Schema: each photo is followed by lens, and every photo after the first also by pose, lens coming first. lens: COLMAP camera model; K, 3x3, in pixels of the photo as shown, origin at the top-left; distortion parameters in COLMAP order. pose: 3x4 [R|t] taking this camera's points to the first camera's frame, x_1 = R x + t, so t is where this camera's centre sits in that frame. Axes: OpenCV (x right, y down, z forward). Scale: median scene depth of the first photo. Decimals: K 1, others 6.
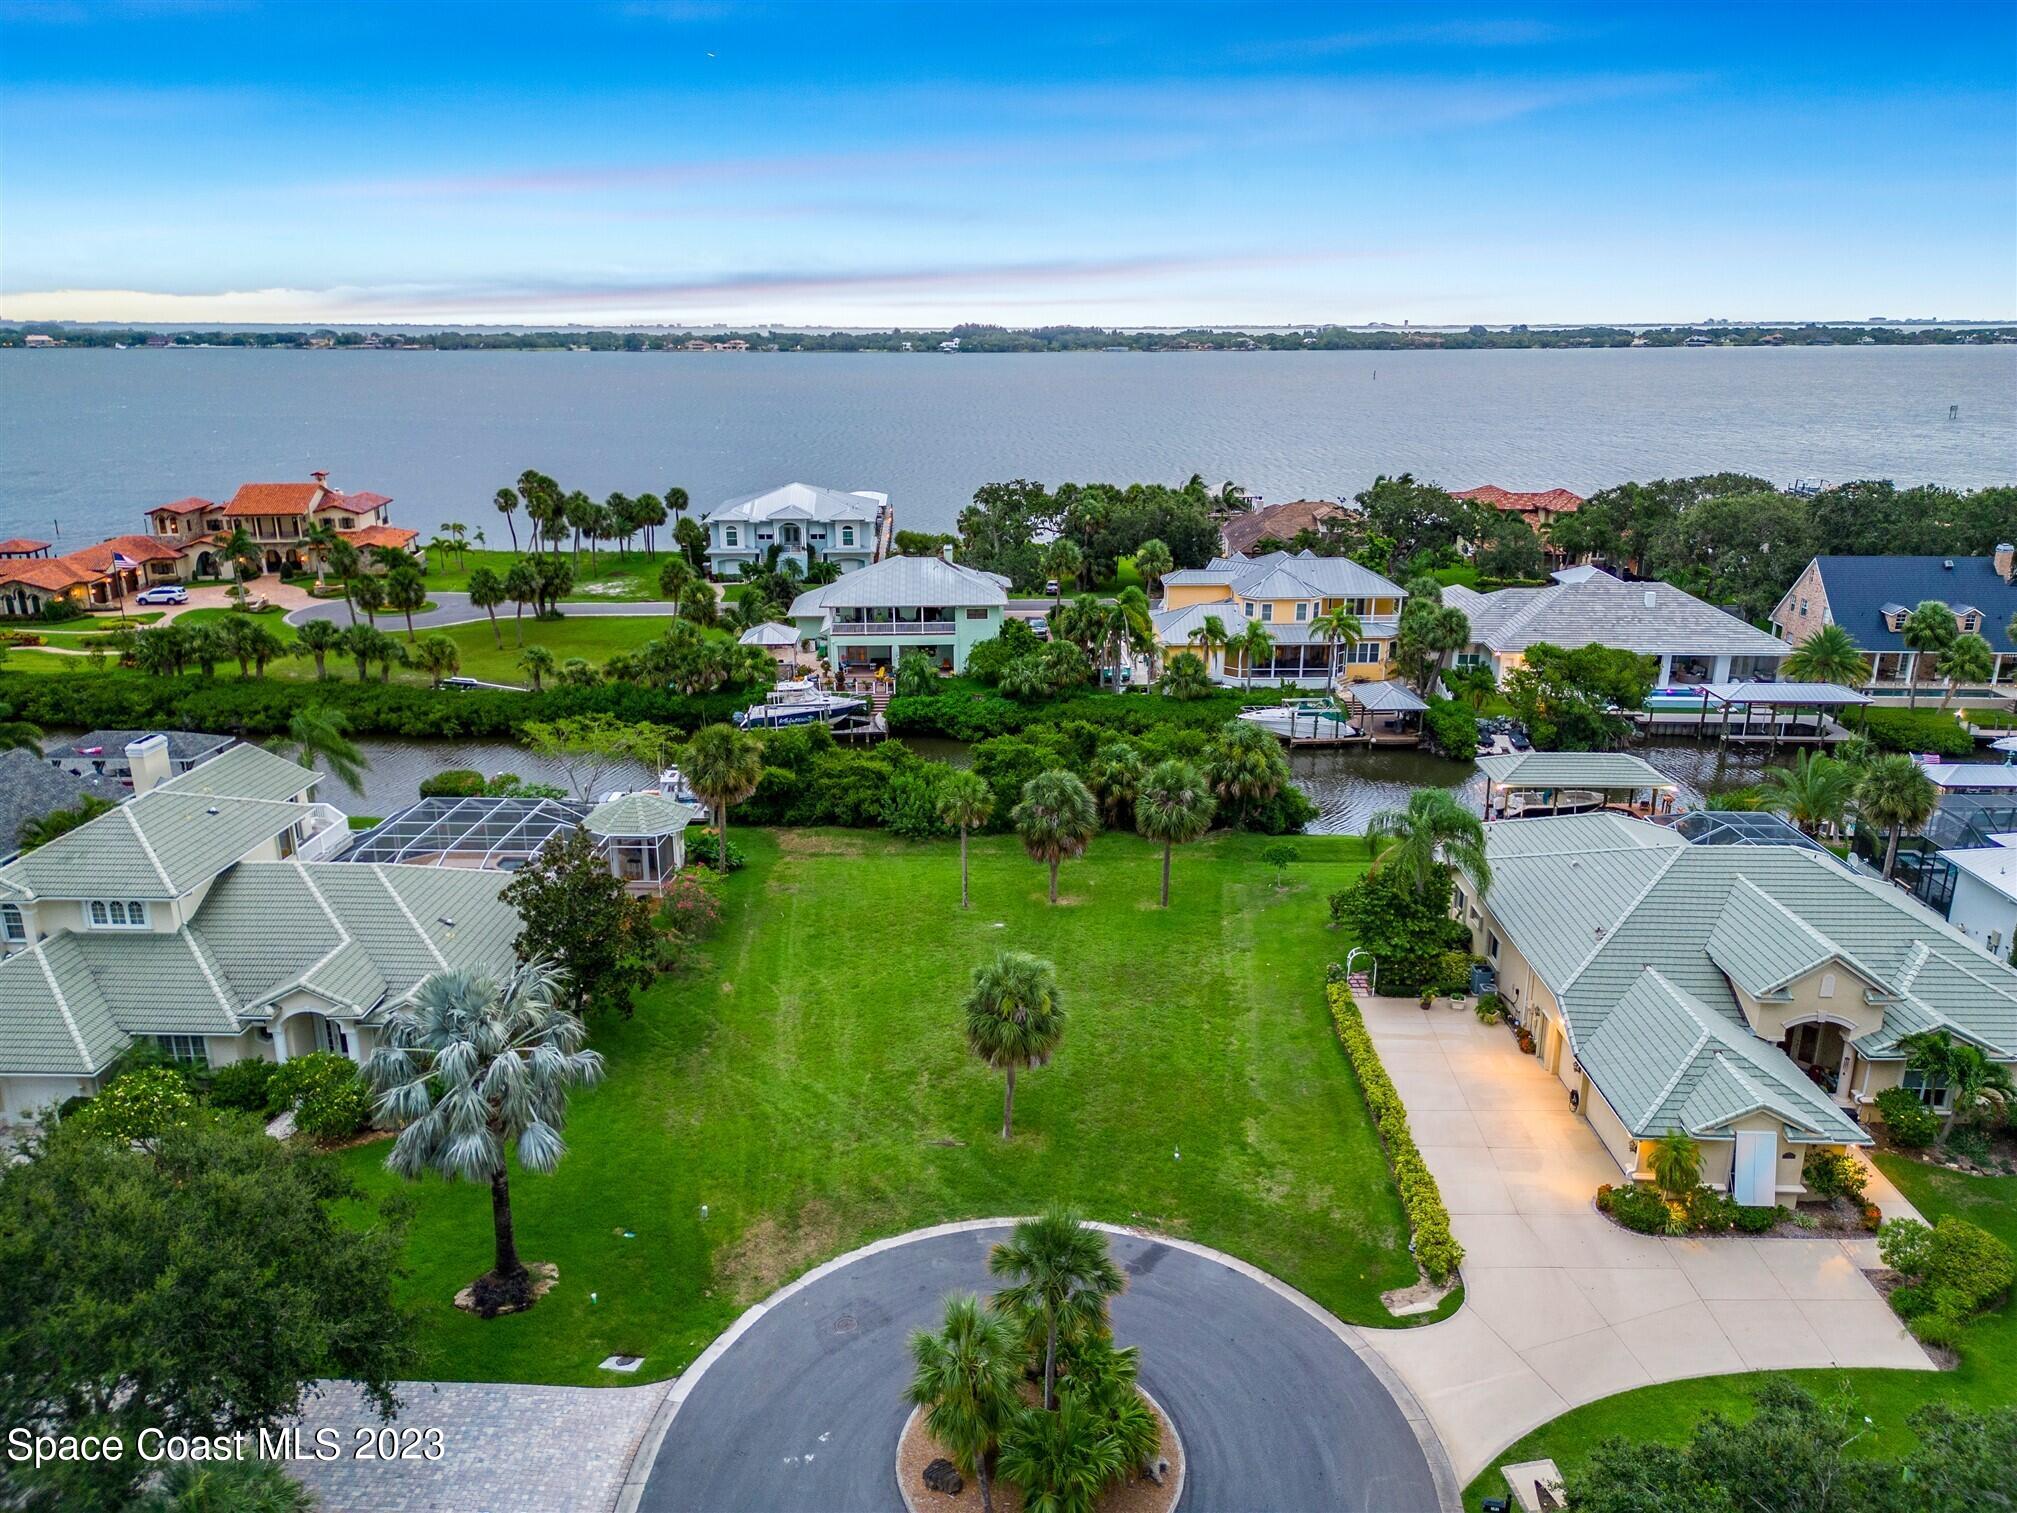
lens RADIAL K [[1405.2, 0, 1005.6], [0, 1405.2, 761.6], [0, 0, 1]] dist [0.083027, -0.083646]
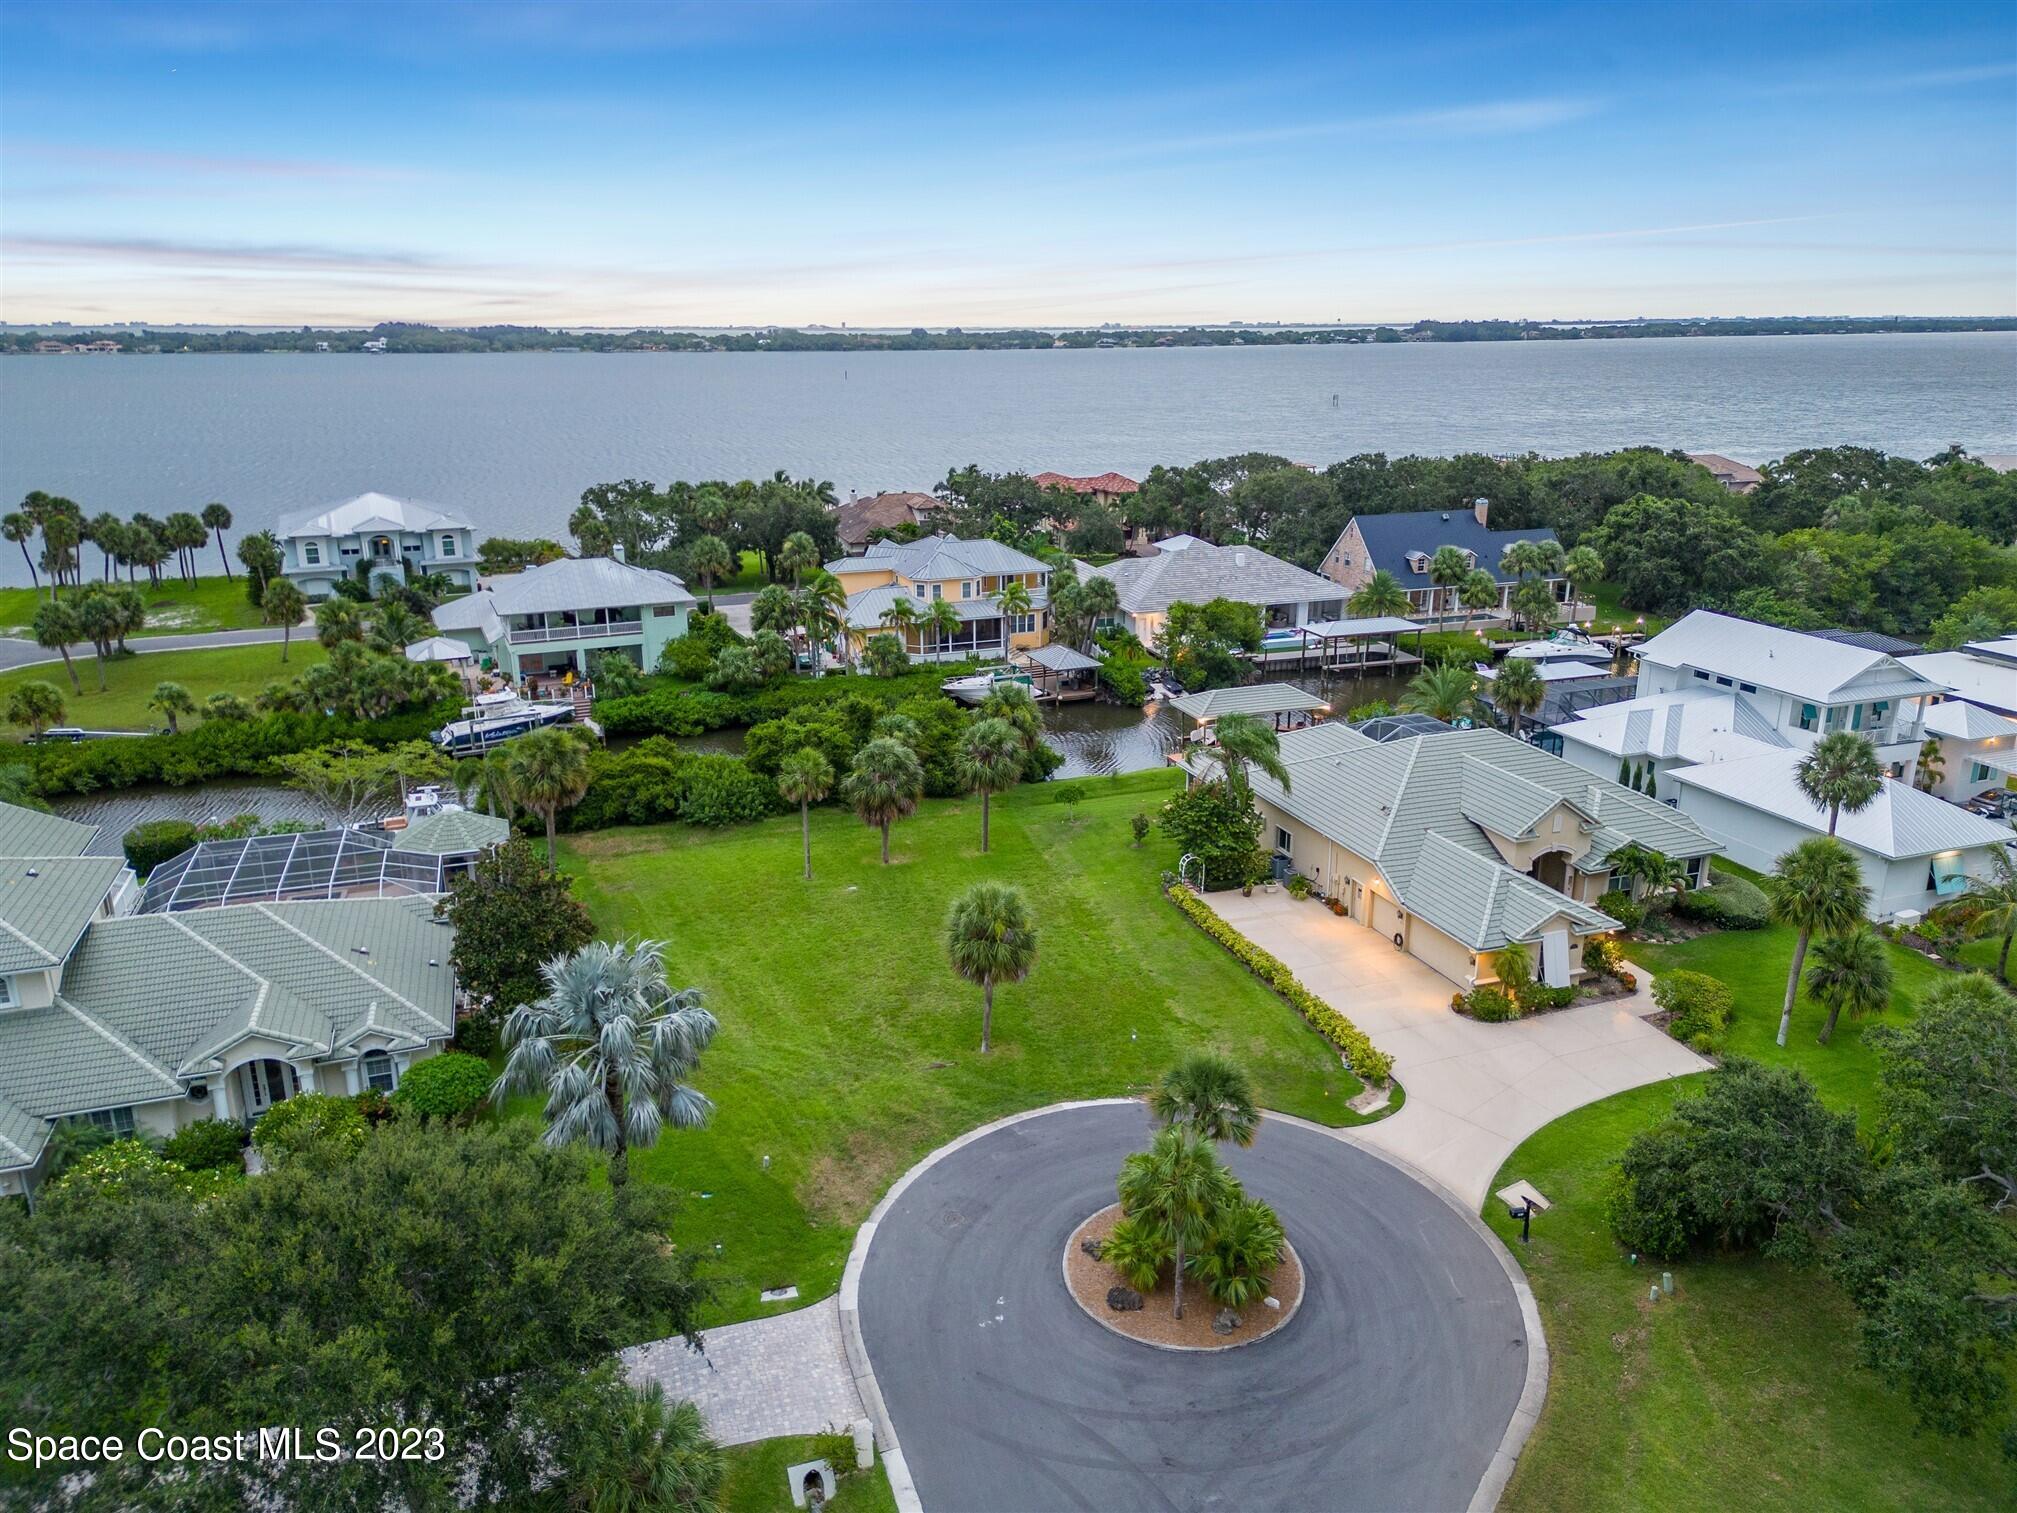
lens RADIAL K [[1405.2, 0, 1005.6], [0, 1405.2, 761.6], [0, 0, 1]] dist [0.083027, -0.083646]
pose [[0.930982, -0.110534, 0.347930, -0.167220], [0.110746, 0.993660, 0.019343, 0.008834], [-0.347863, 0.020524, 0.937321, -0.025283]]
